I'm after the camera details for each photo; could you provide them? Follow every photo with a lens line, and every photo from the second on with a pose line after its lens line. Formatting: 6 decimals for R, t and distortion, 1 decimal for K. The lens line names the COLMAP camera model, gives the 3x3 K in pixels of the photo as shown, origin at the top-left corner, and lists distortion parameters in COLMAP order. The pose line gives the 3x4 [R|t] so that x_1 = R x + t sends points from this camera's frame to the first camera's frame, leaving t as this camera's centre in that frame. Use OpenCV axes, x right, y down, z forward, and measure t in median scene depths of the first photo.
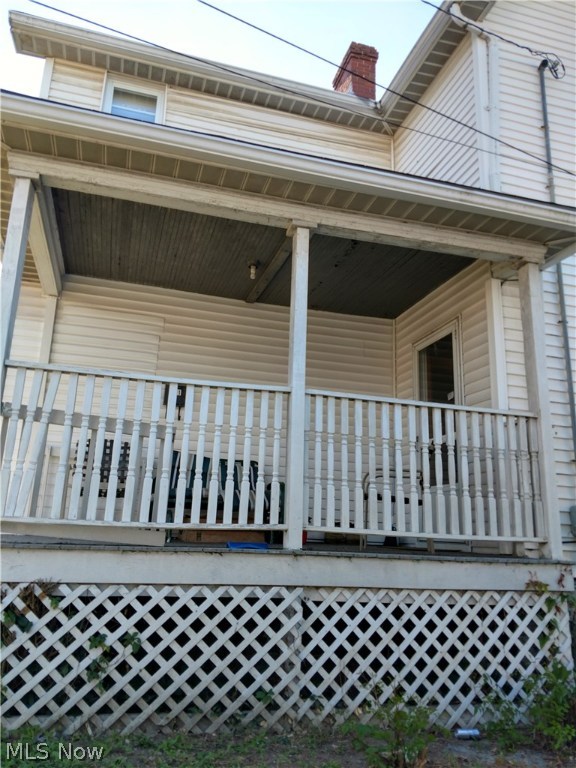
lens RADIAL K [[601.7, 0, 273.8], [0, 601.7, 381.9], [0, 0, 1]] dist [0.031860, -0.054334]
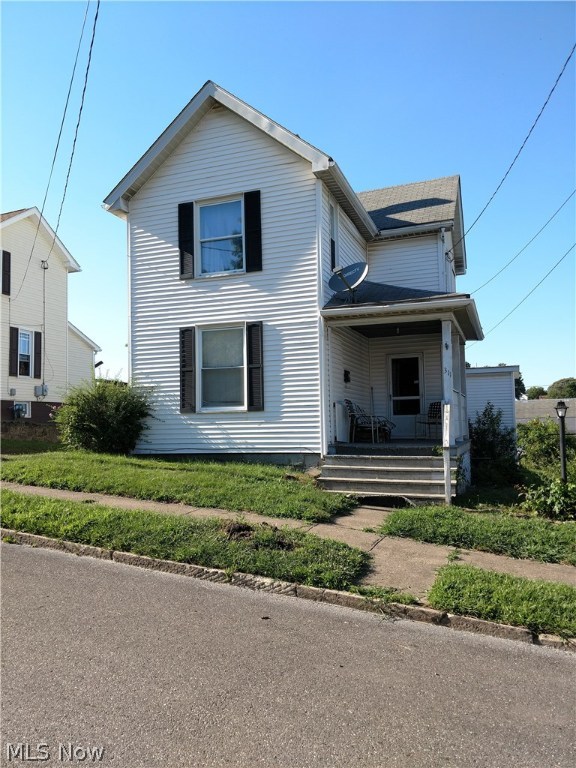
lens RADIAL K [[589.1, 0, 288.0], [0, 589.1, 384.0], [0, 0, 1]] dist [0.156604, -0.283020]
pose [[0.578724, 0.010893, 0.815451, -3.011264], [-0.171945, 0.979063, 0.108950, -0.213545], [-0.797191, -0.203265, 0.568480, -0.041169]]
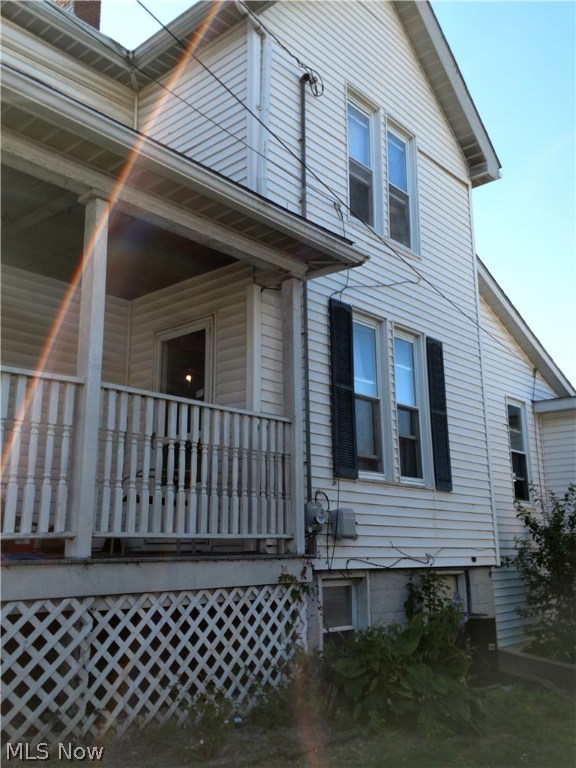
lens RADIAL K [[709.2, 0, 282.2], [0, 709.2, 374.4], [0, 0, 1]] dist [0.136180, -0.285253]
pose [[0.842772, 0.088582, 0.530932, -0.294823], [-0.104113, 0.994565, -0.000673, -0.028039], [-0.528106, -0.054710, 0.847414, -0.069365]]
